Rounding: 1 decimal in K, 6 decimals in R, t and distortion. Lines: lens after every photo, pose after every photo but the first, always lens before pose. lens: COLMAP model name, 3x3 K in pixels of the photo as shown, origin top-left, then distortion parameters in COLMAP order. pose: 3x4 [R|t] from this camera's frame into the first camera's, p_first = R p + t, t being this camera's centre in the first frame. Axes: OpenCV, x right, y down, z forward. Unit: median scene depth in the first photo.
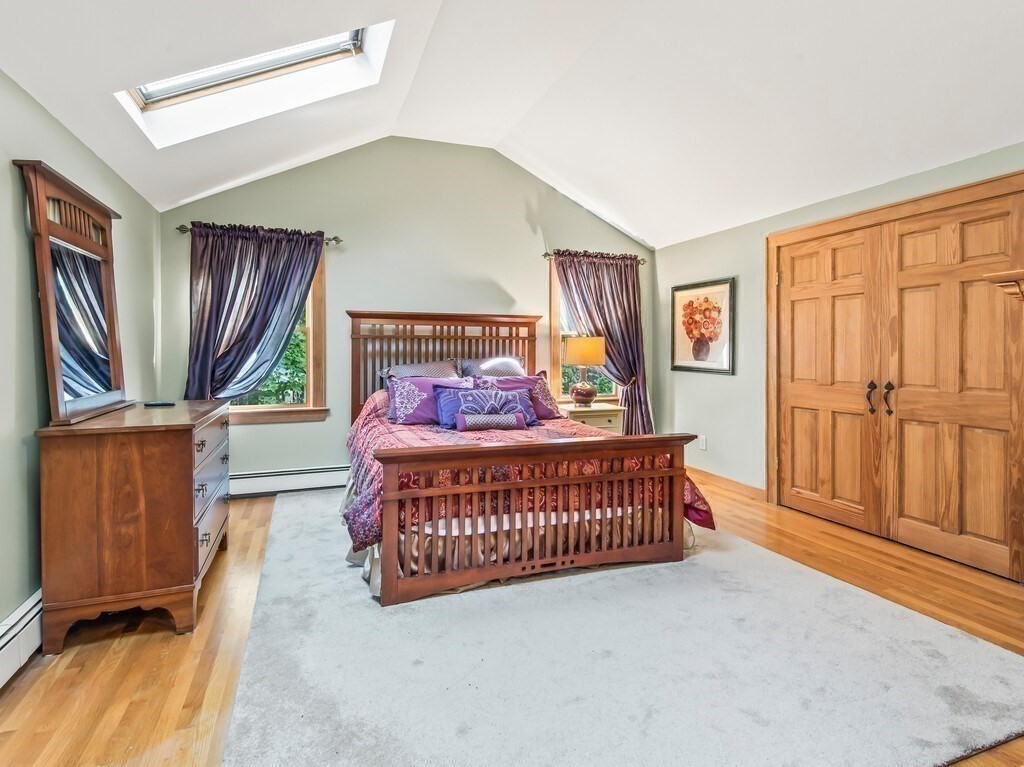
lens RADIAL K [[540.7, 0, 511.2], [0, 540.7, 354.1], [0, 0, 1]] dist [0.032993, -0.000585]
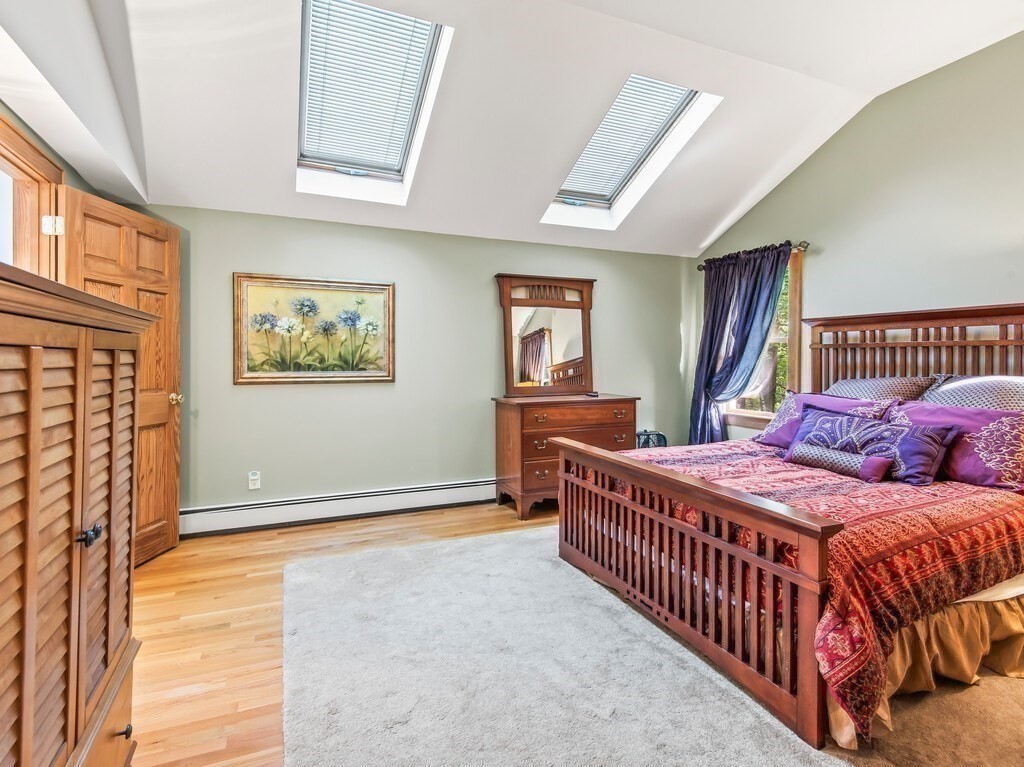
lens RADIAL K [[522.2, 0, 511.8], [0, 522.2, 357.7], [0, 0, 1]] dist [0.002131, 0.000170]
pose [[0.058267, -0.001344, -0.998300, 0.605870], [-0.013086, 0.999912, -0.002110, -0.006436], [0.998215, 0.013186, 0.058244, 0.485938]]
